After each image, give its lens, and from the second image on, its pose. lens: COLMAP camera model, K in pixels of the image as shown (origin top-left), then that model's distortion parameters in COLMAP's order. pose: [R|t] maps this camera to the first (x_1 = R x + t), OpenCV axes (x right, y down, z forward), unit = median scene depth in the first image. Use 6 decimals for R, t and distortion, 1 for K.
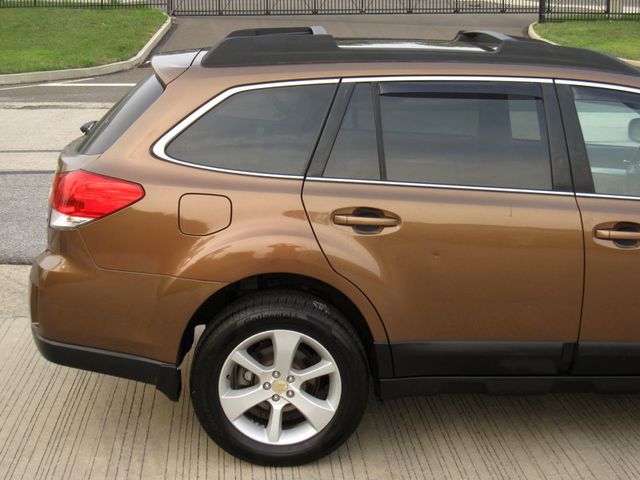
lens RADIAL K [[1147.5, 0, 356.0], [0, 1147.5, 240.7], [0, 0, 1]] dist [-0.172734, 0.000000]
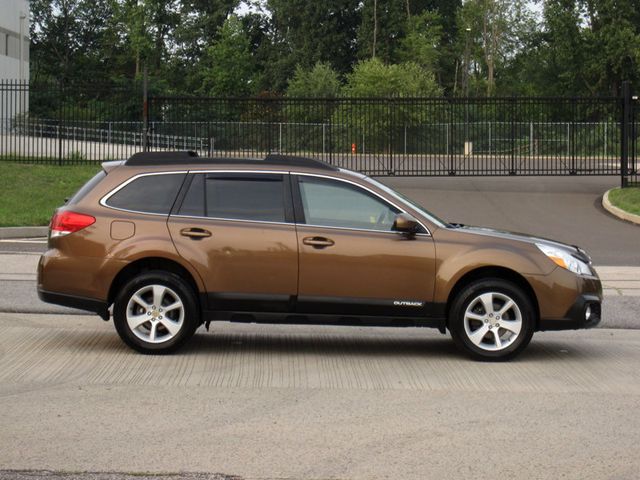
lens RADIAL K [[1795.4, 0, 335.7], [0, 1795.4, 198.6], [0, 0, 1]] dist [-0.060639, 0.000000]
pose [[0.998387, 0.006207, -0.056434, 0.448055], [-0.016745, 0.981980, -0.188241, 0.532962], [0.054248, 0.188882, 0.980500, -2.254782]]
